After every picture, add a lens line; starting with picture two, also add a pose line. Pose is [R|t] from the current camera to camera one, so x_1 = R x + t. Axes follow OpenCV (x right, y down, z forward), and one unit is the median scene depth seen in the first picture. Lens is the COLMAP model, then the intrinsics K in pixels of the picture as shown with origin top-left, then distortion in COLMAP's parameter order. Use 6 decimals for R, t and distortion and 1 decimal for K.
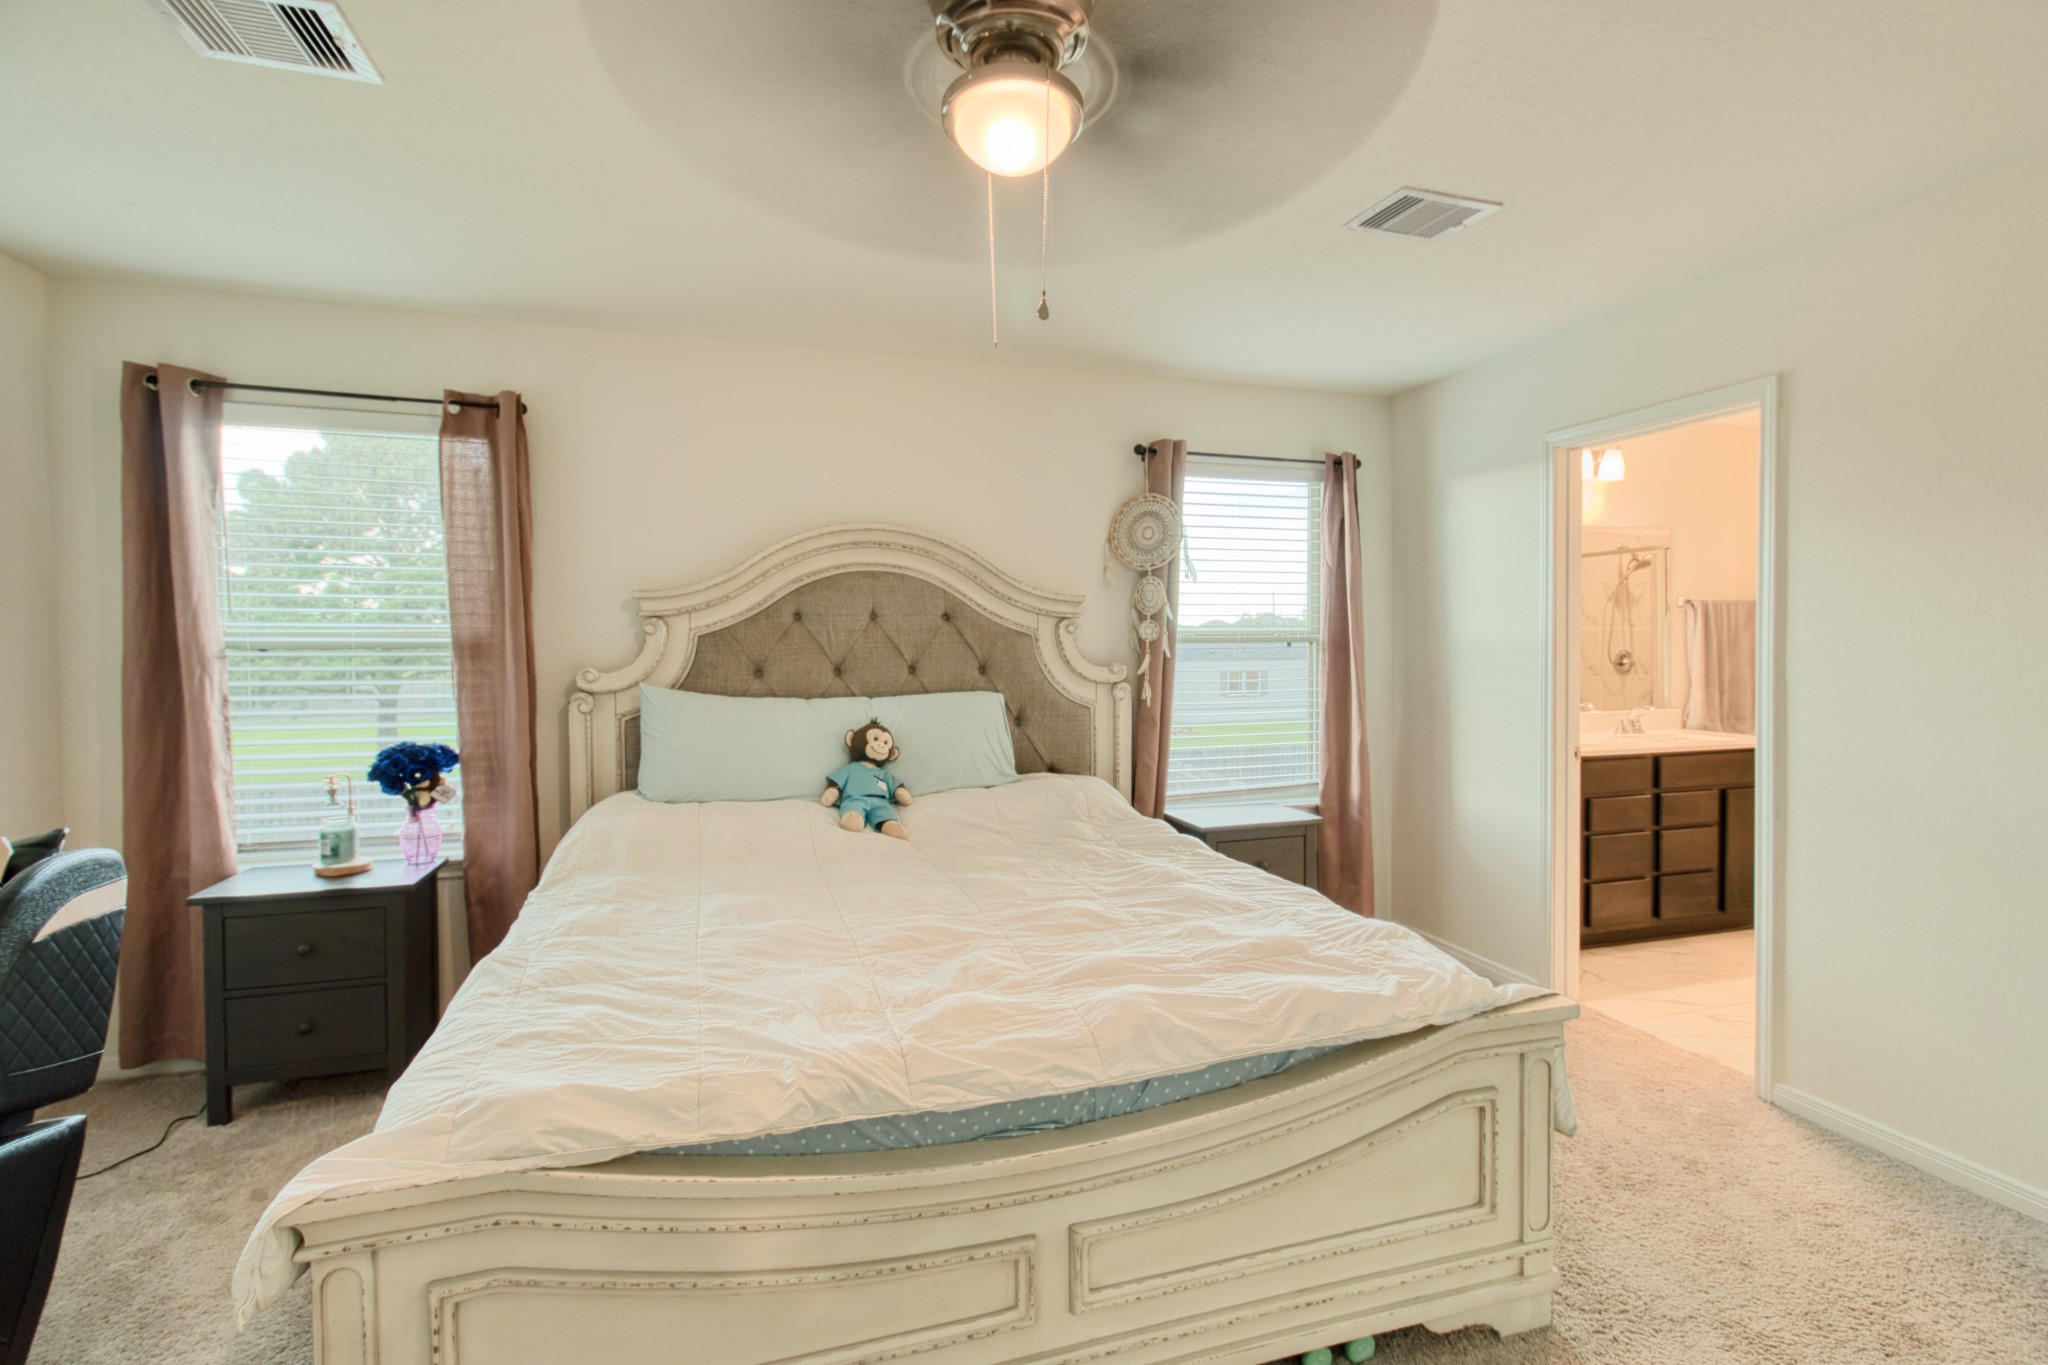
lens RADIAL K [[962.7, 0, 1036.7], [0, 962.7, 665.1], [0, 0, 1]] dist [0.007385, 0.000033]
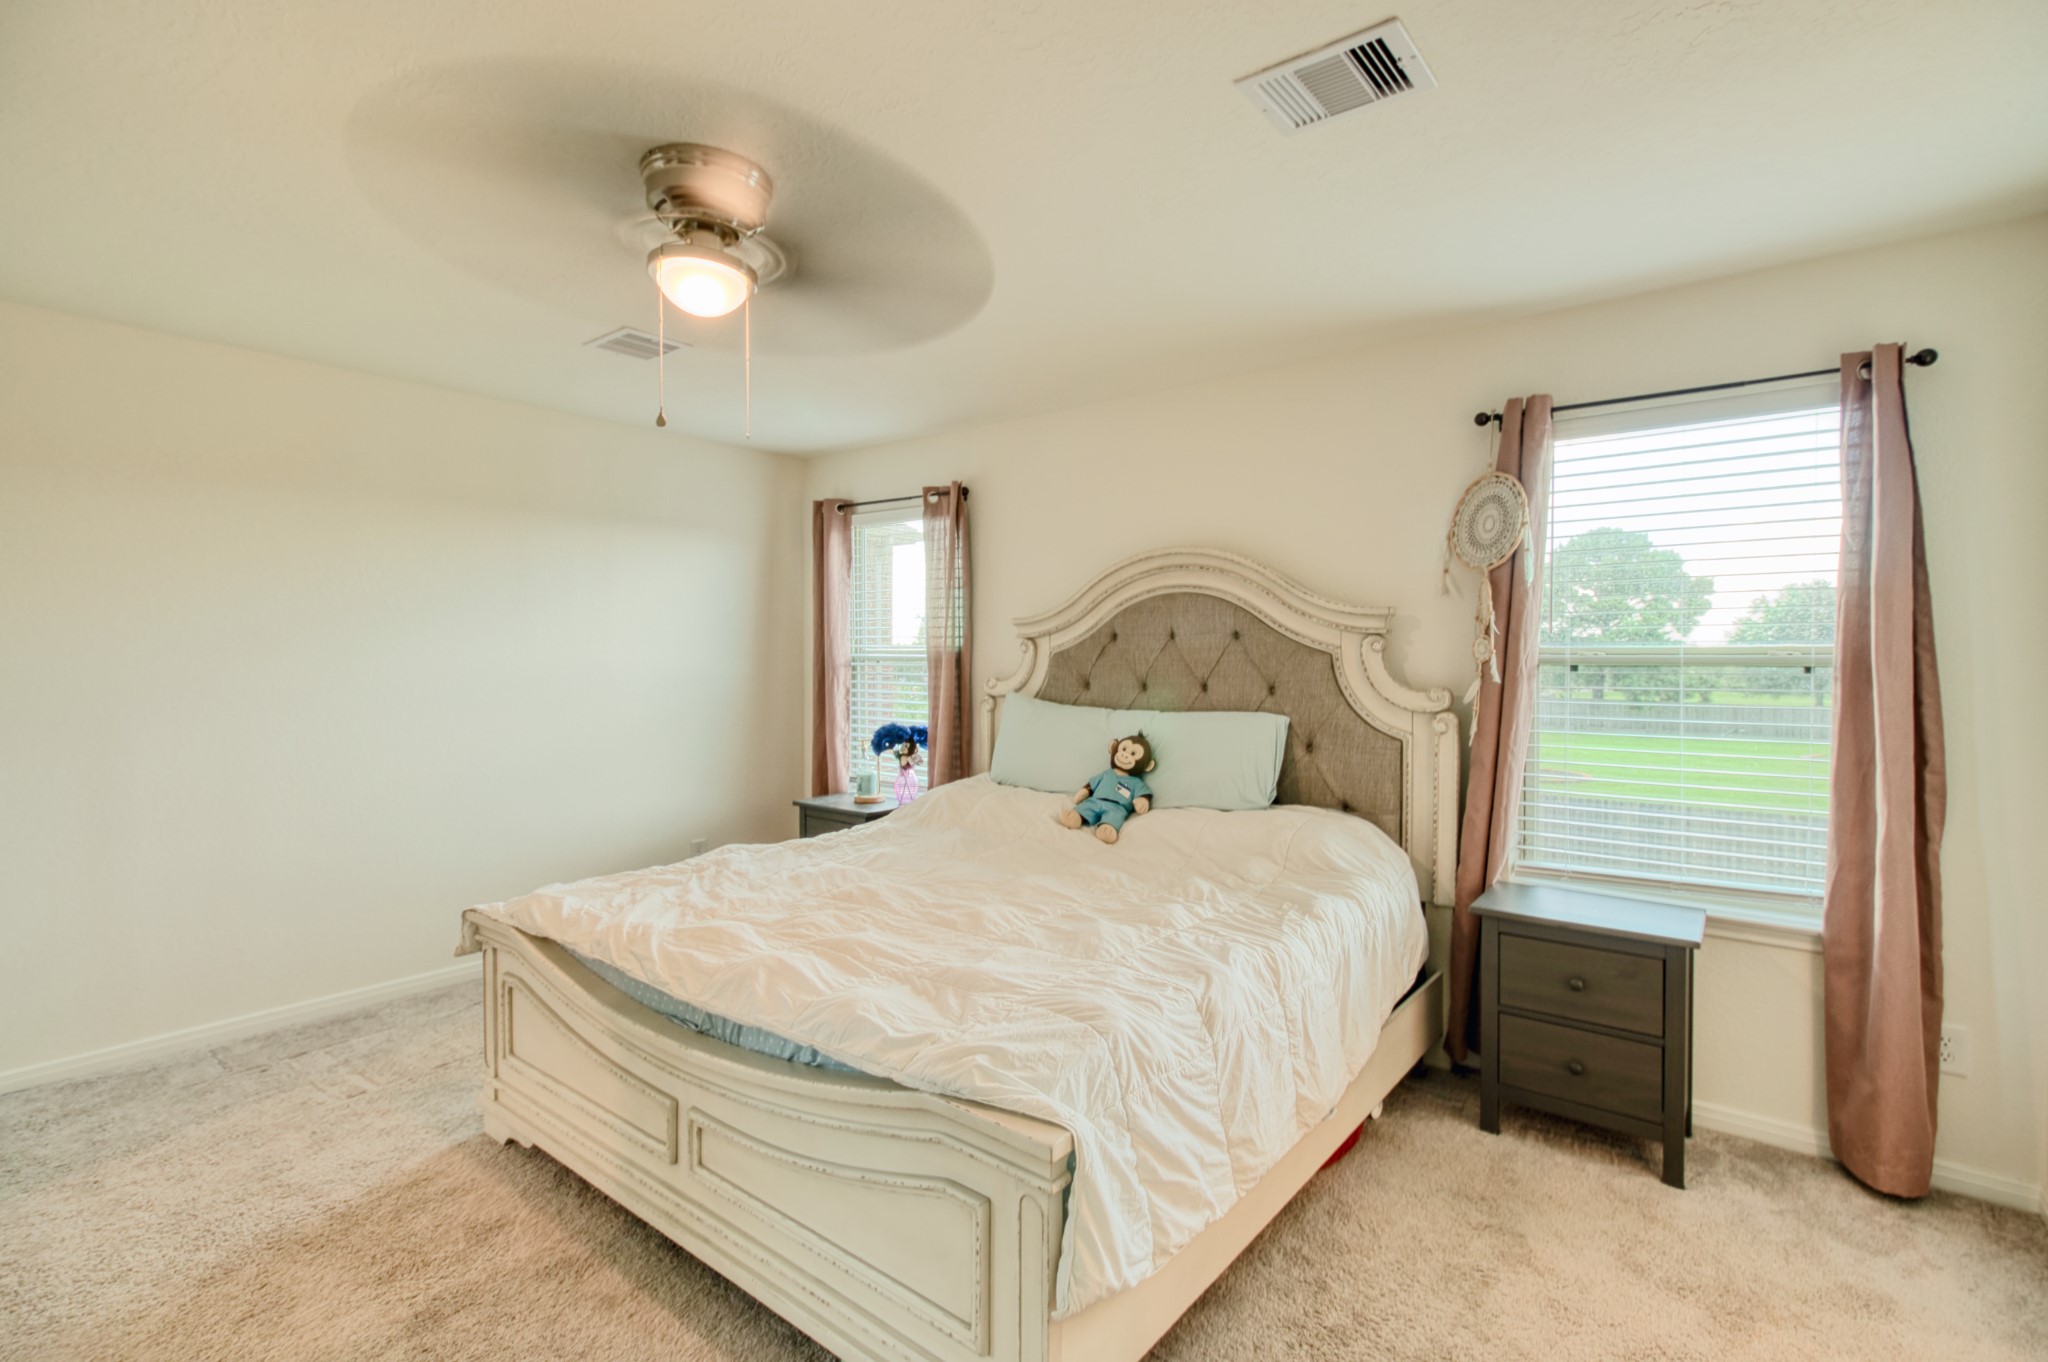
lens RADIAL K [[955.8, 0, 1040.9], [0, 955.8, 662.0], [0, 0, 1]] dist [0.018965, -0.016240]
pose [[0.554038, 0.011334, -0.832414, 0.648243], [-0.024383, 0.999699, -0.002617, -0.015960], [0.832134, 0.021747, 0.554148, 0.307858]]
